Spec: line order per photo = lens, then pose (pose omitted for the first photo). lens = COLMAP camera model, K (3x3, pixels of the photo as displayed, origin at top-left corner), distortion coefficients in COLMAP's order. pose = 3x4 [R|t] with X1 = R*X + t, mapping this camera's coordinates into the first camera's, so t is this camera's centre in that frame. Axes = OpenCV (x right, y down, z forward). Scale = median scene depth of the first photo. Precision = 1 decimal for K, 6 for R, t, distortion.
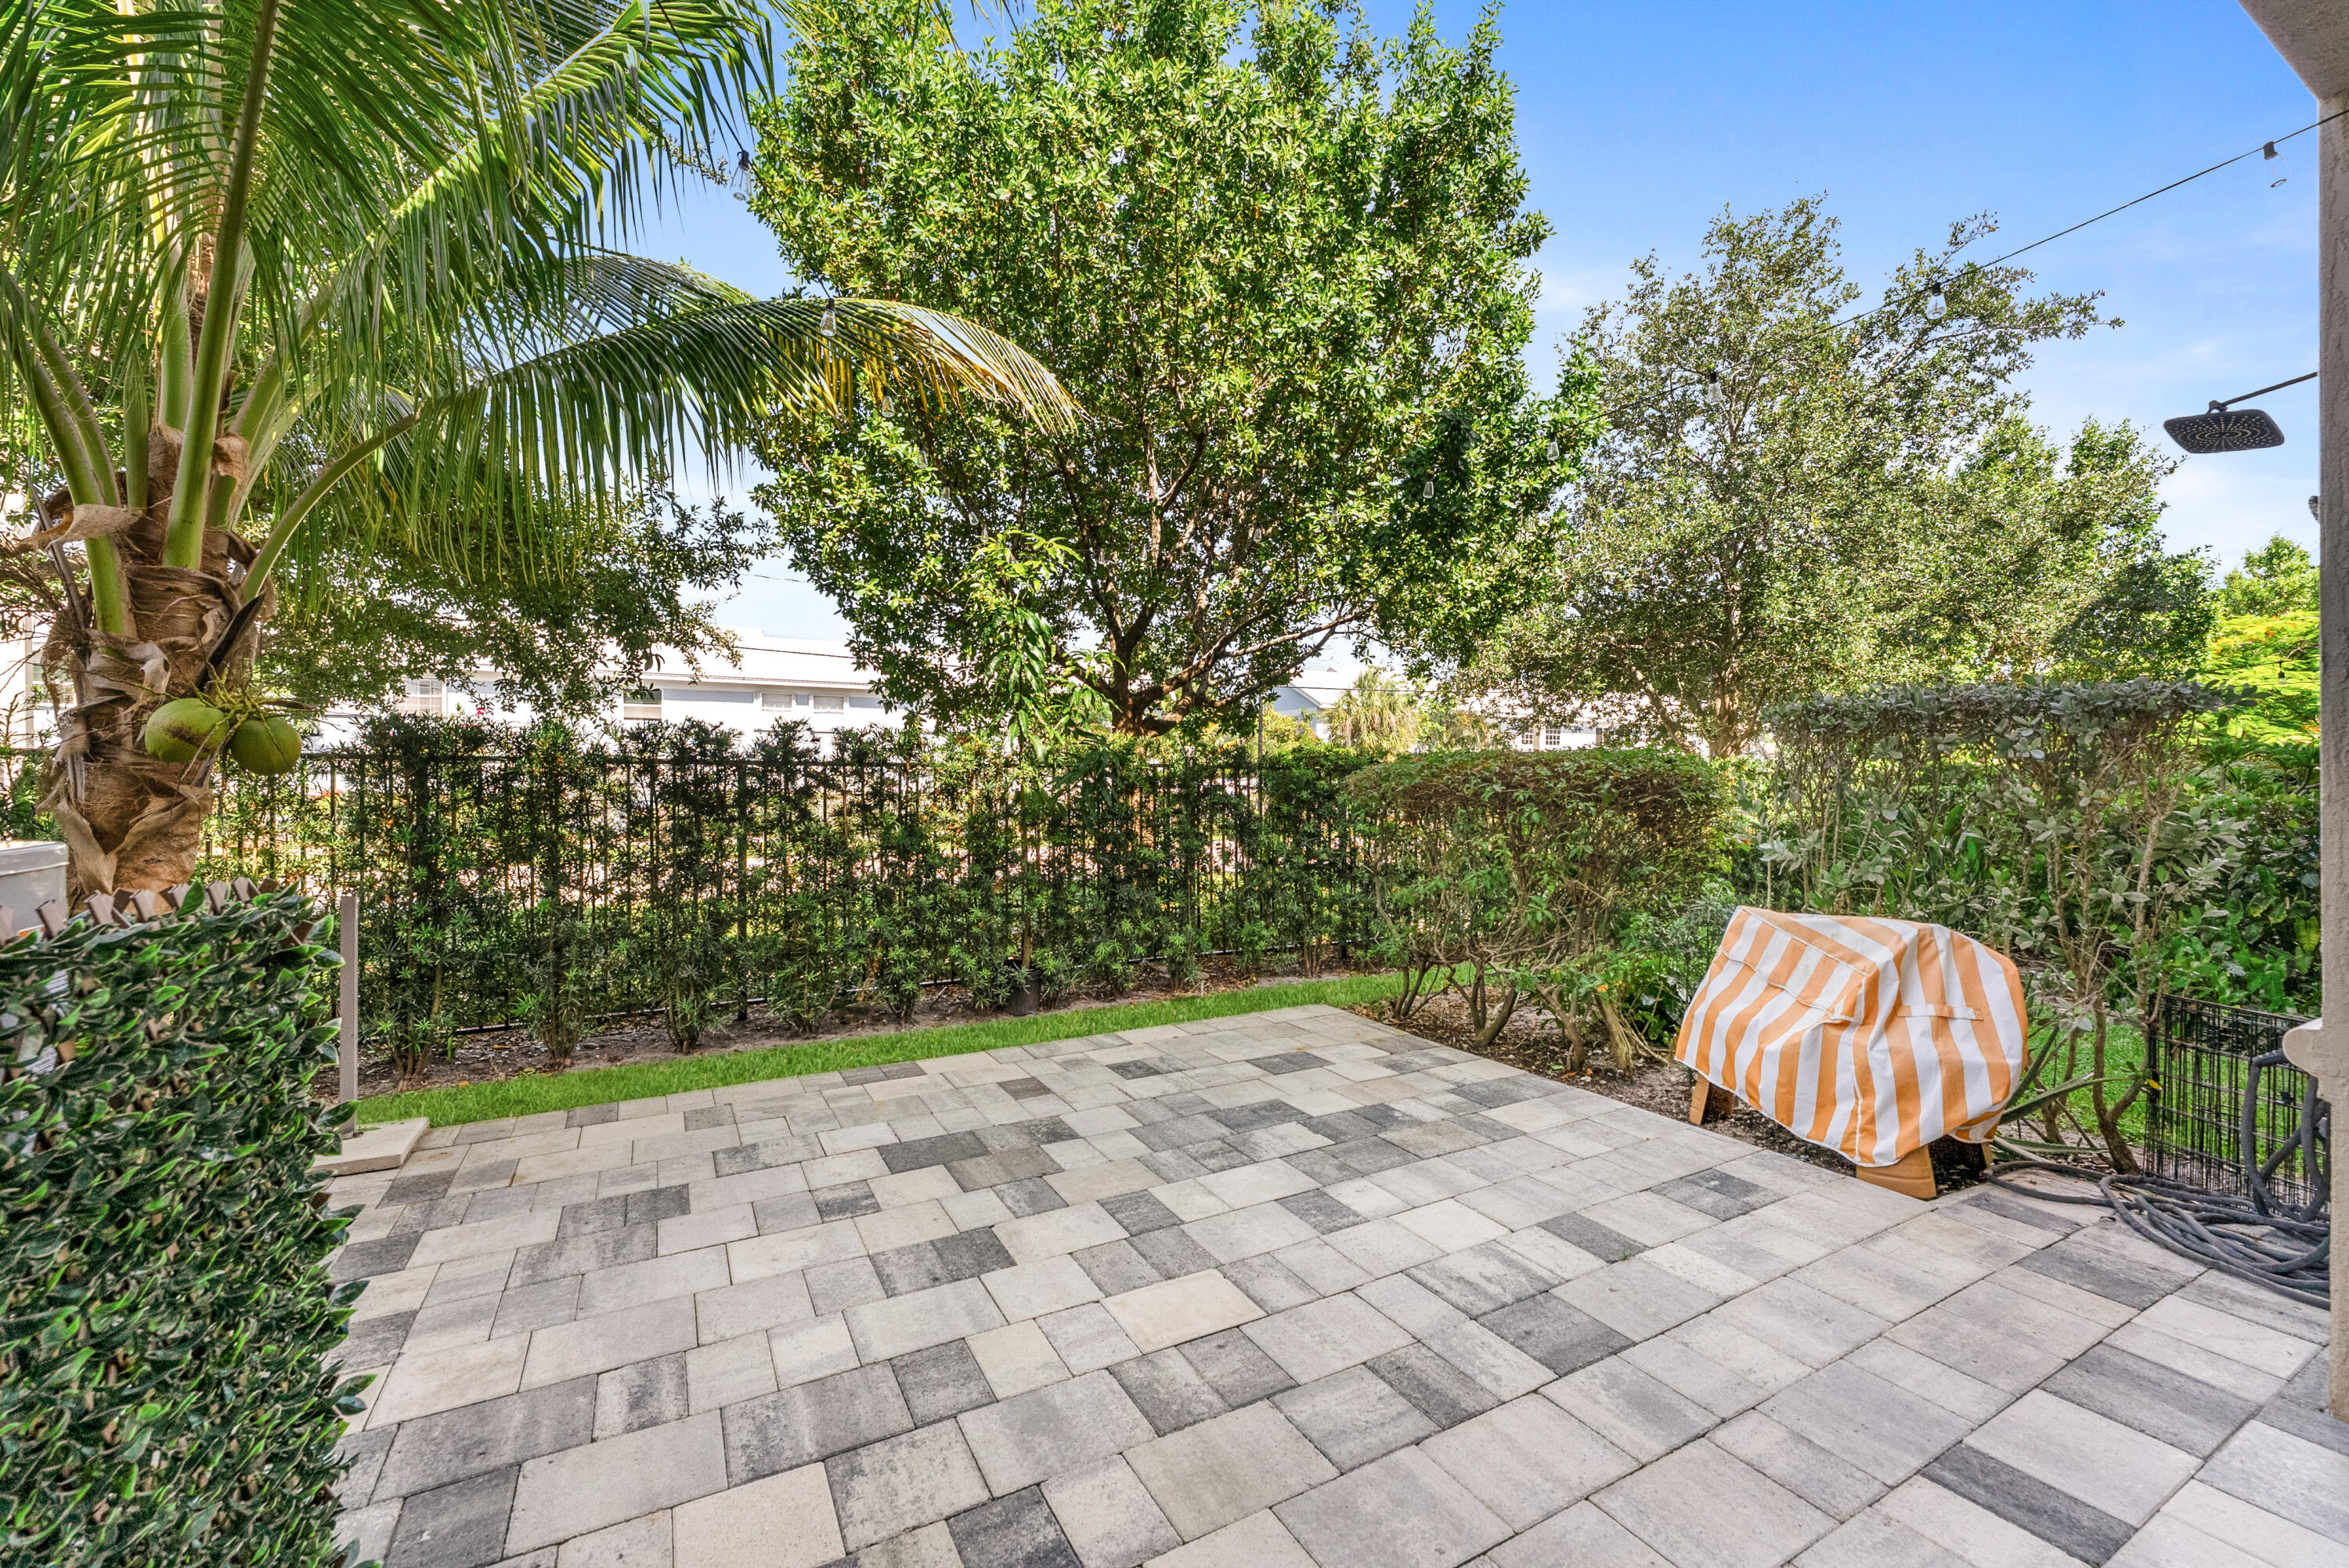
lens RADIAL K [[941.8, 0, 1172.0], [0, 941.8, 793.7], [0, 0, 1]] dist [-0.002109, -0.001155]
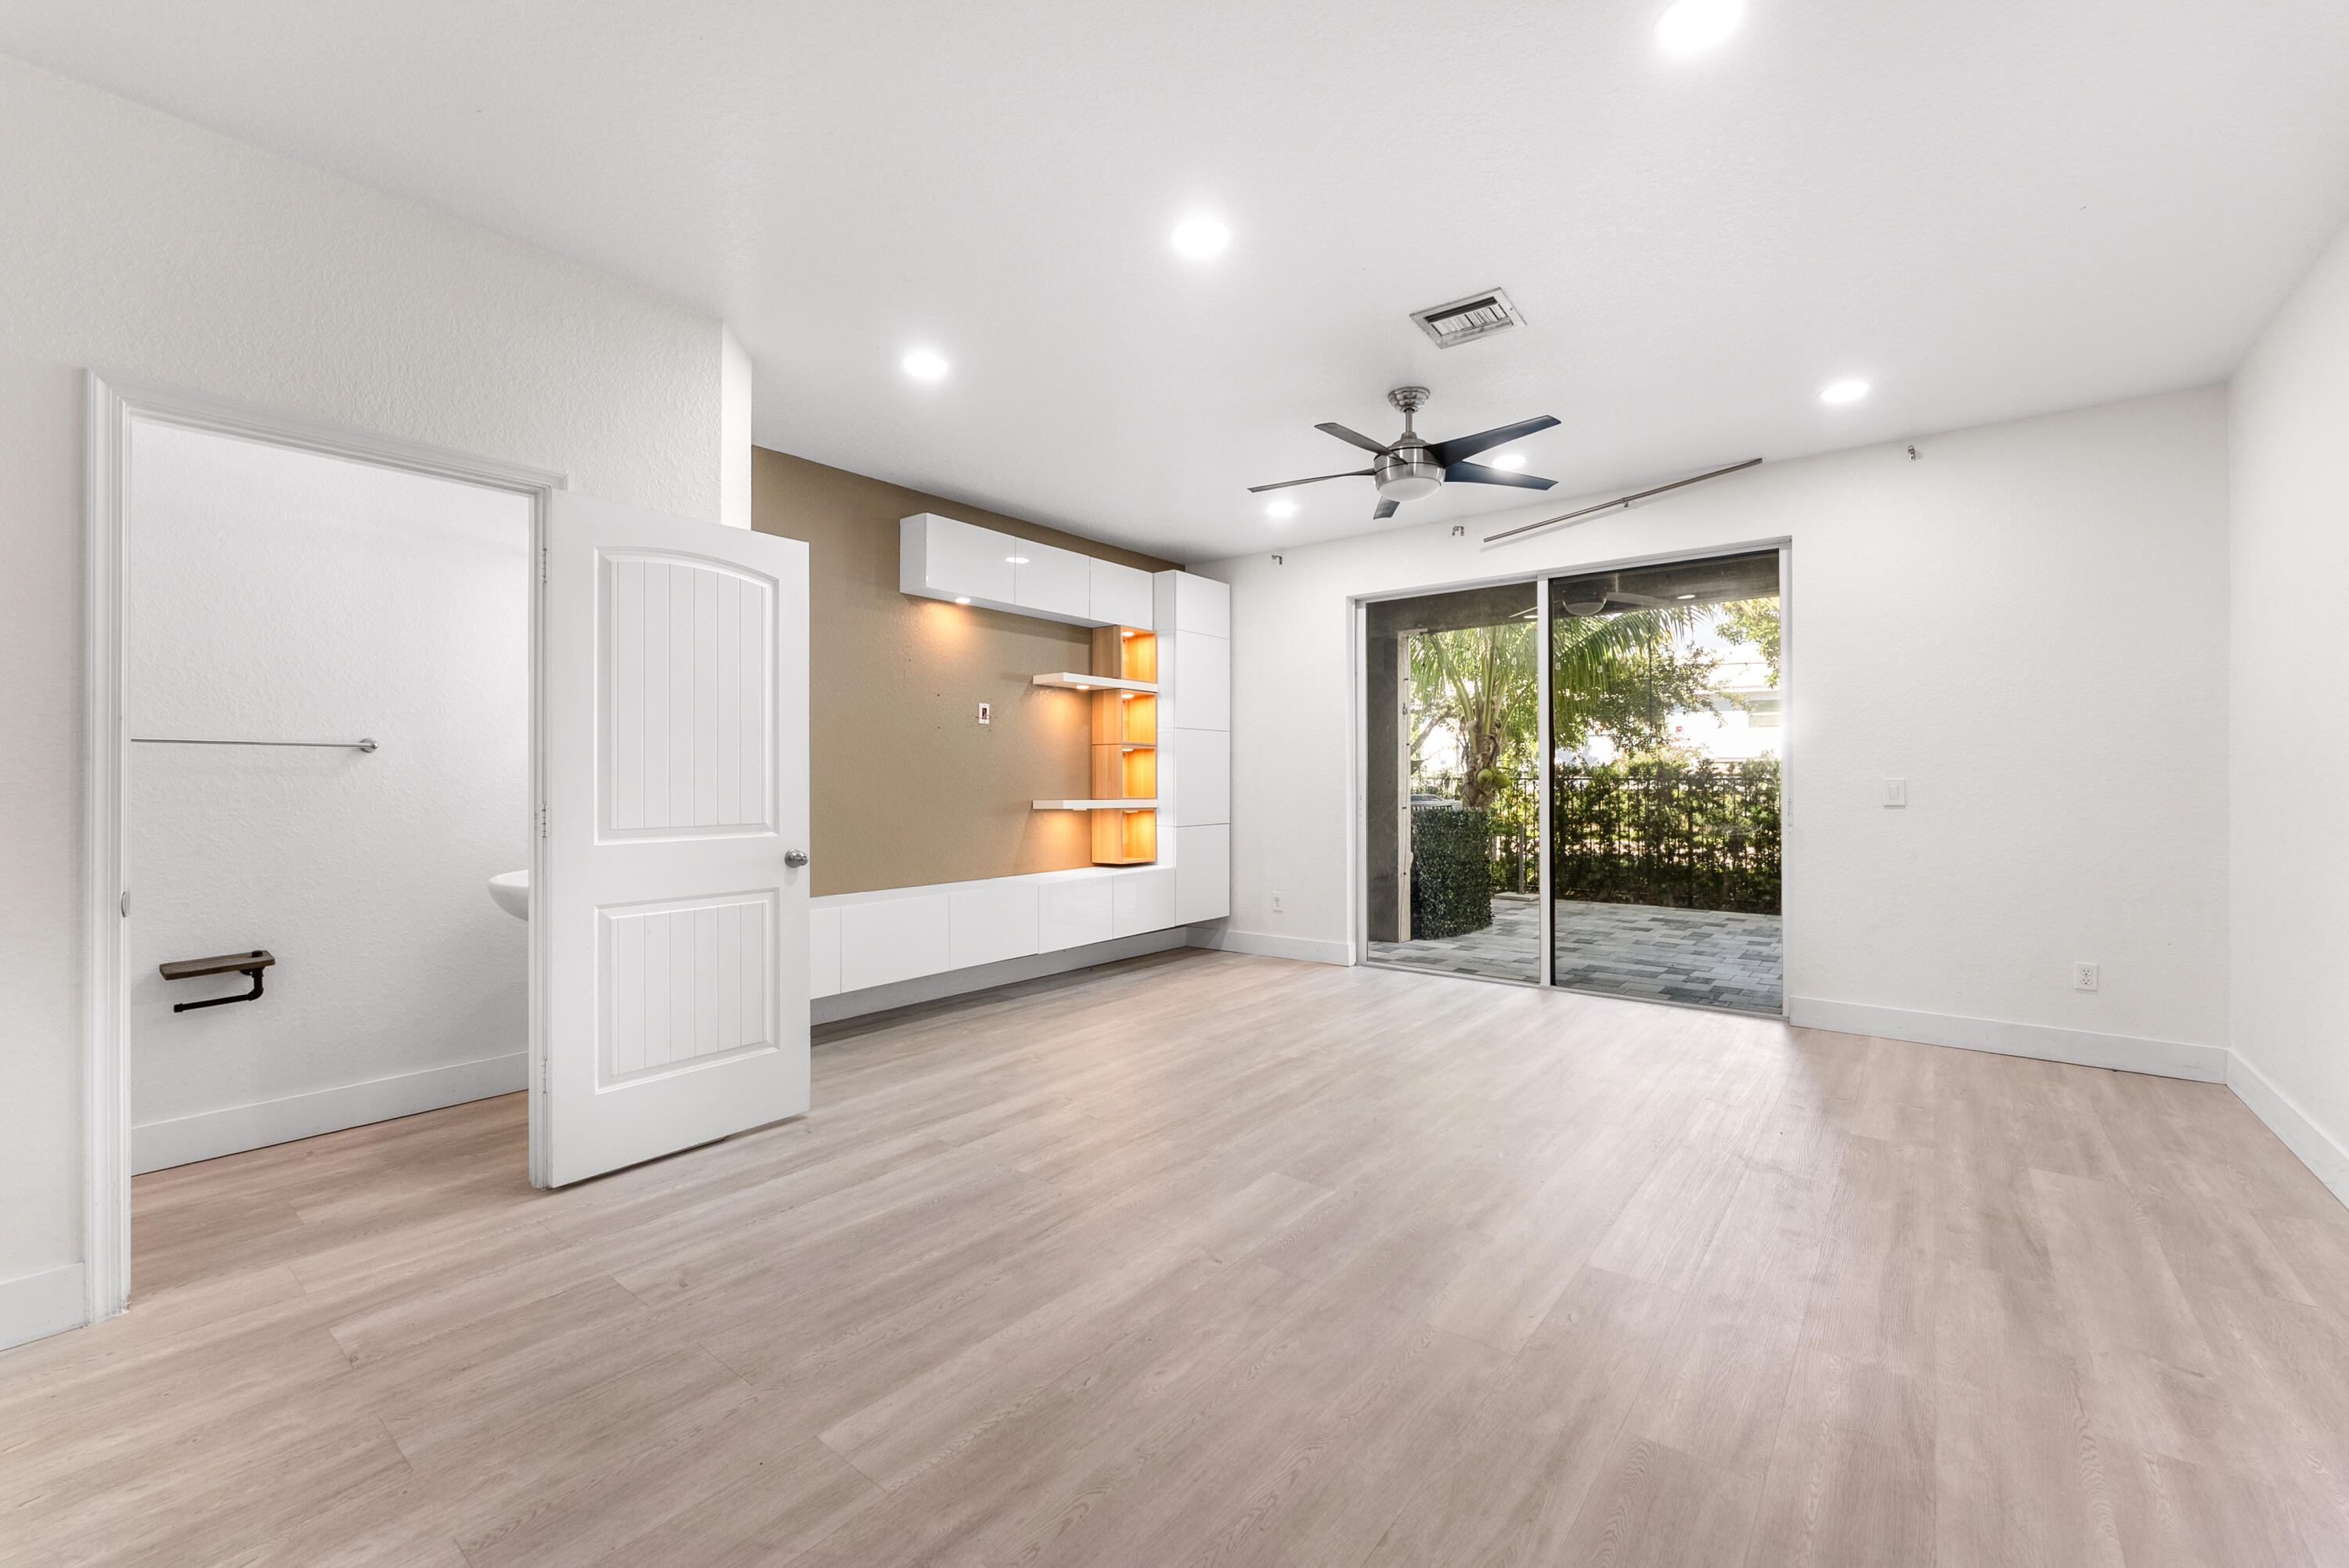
lens RADIAL K [[941.8, 0, 1186.9], [0, 941.8, 787.1], [0, 0, 1]] dist [-0.002109, -0.001155]
pose [[0.392597, 0.007015, -0.919684, 1.200722], [-0.003843, 0.999975, 0.005987, -0.027451], [0.919702, 0.001184, 0.392614, -0.976571]]
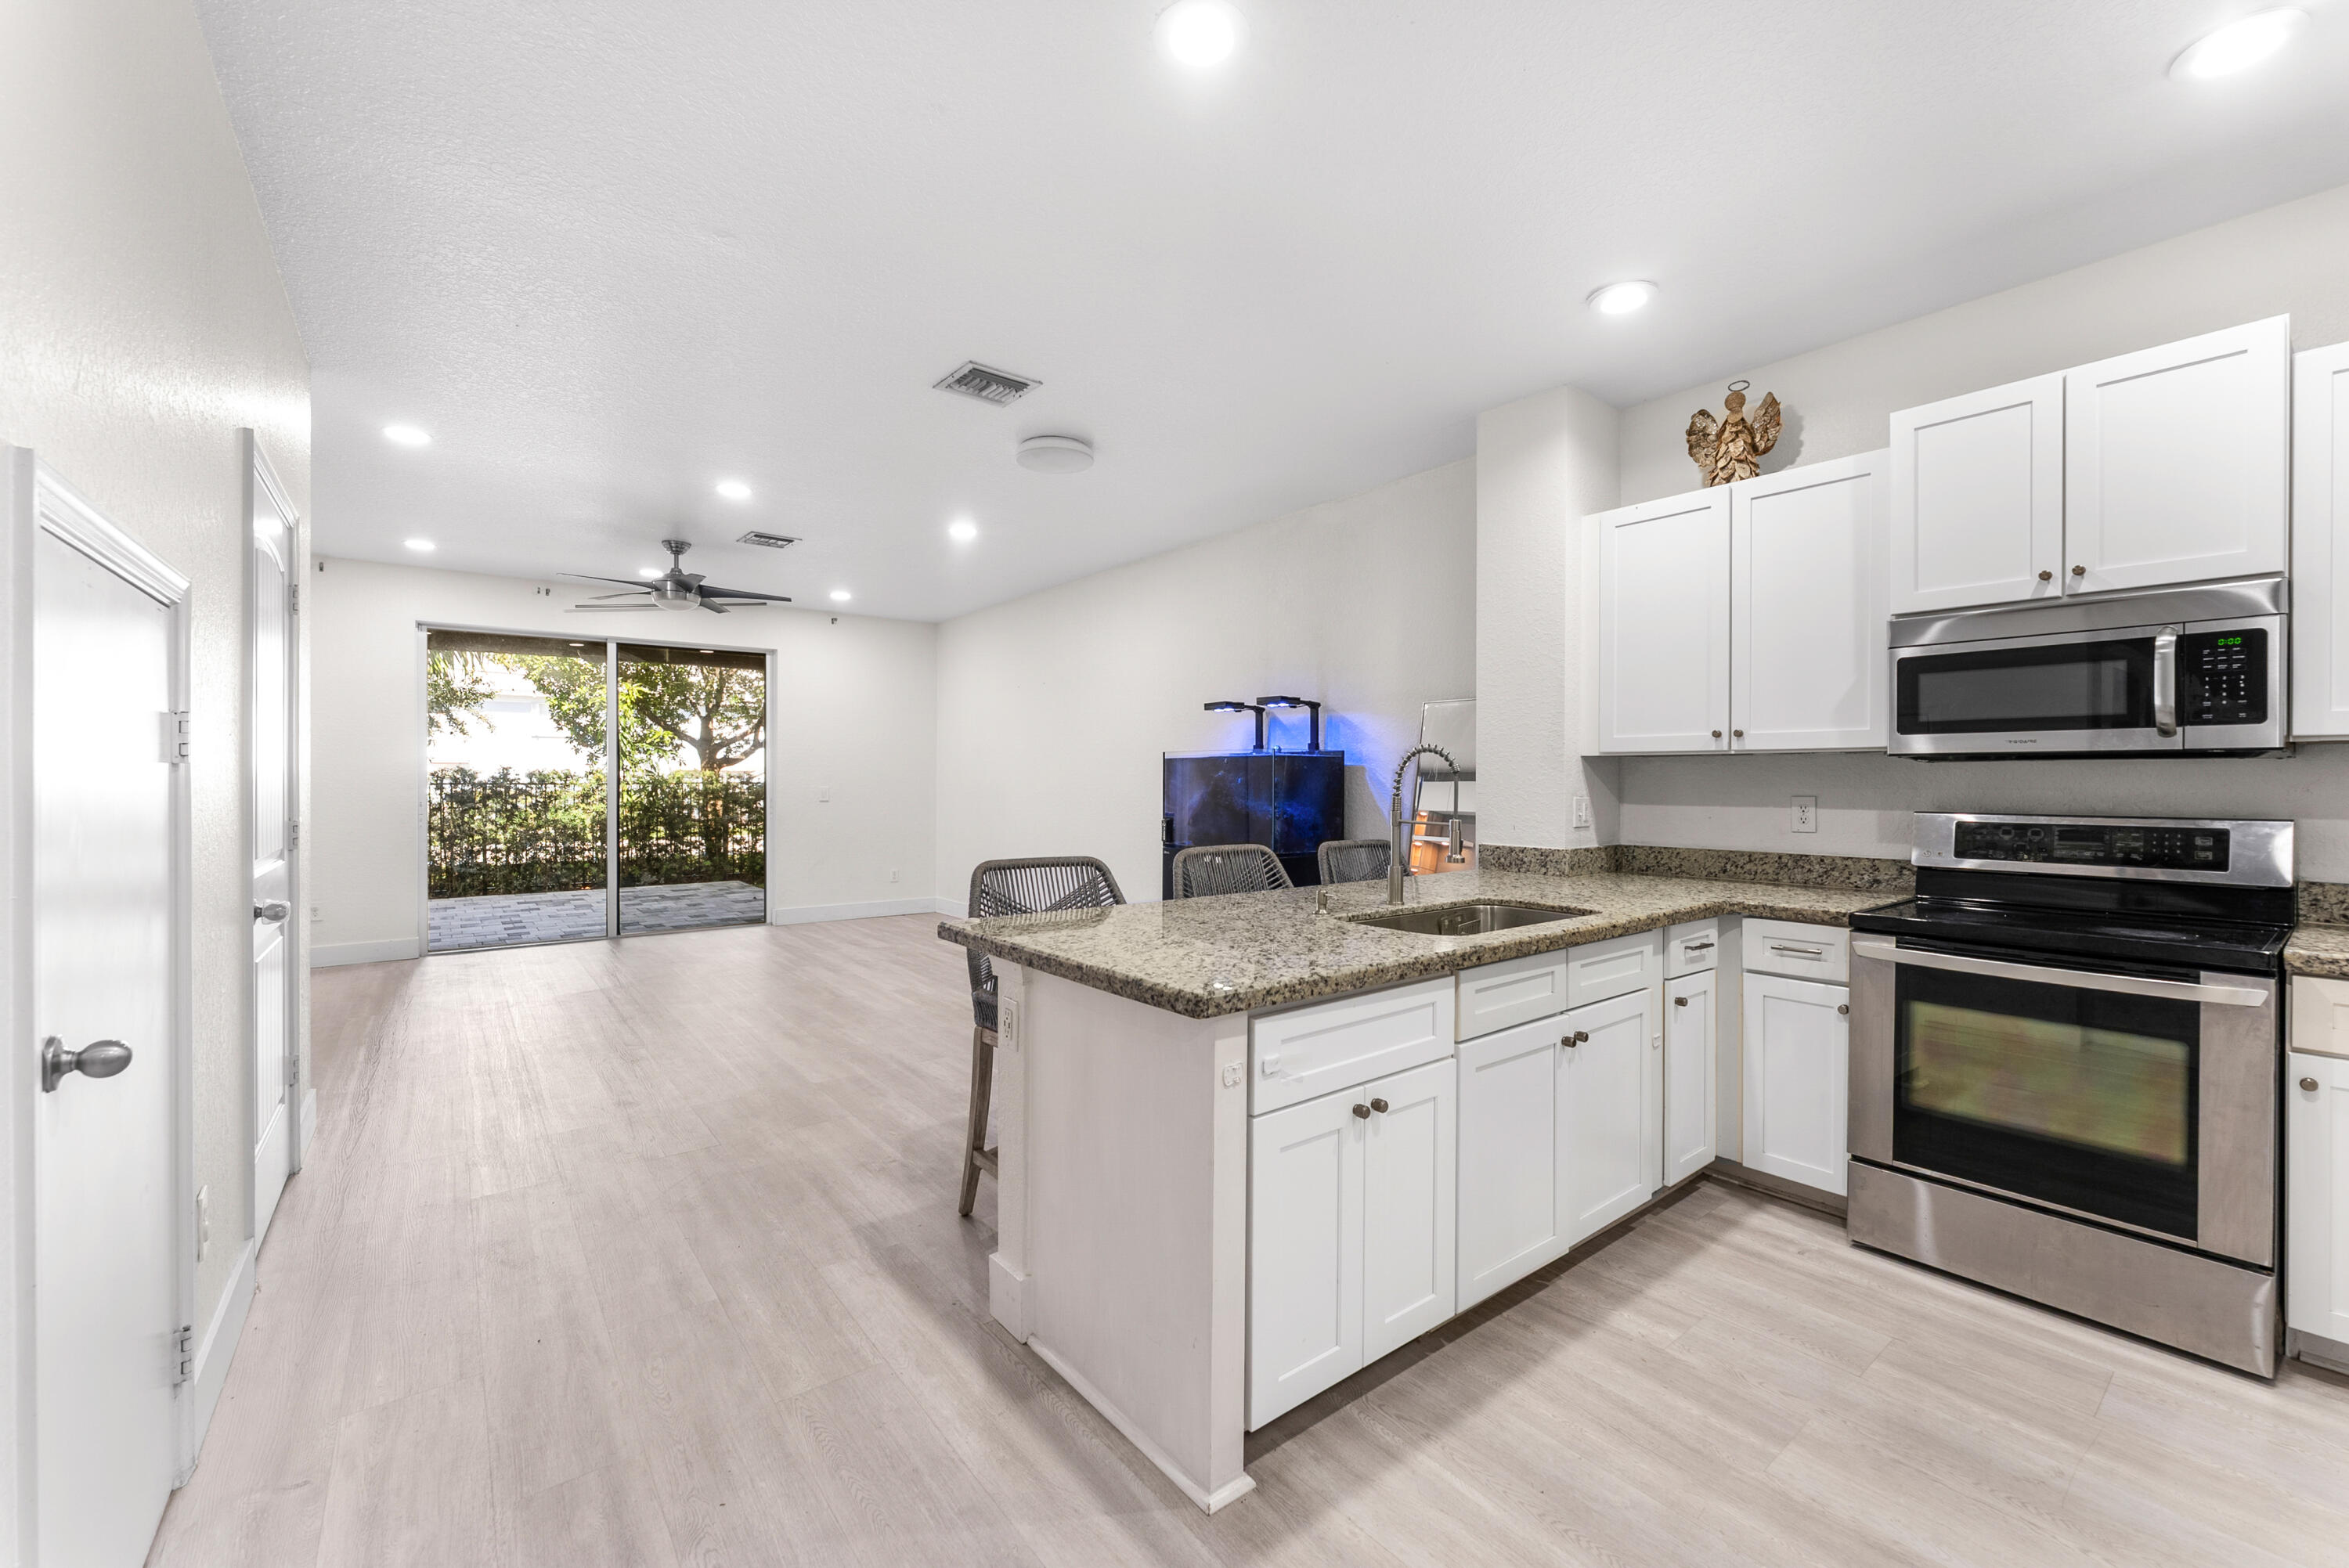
lens RADIAL K [[941.8, 0, 1172.0], [0, 941.8, 782.8], [0, 0, 1]] dist [-0.002109, -0.001155]
pose [[0.986441, 0.000381, 0.164119, 0.983655], [0.000035, 0.999997, -0.002530, -0.034787], [-0.164119, 0.002502, 0.986437, -1.839716]]
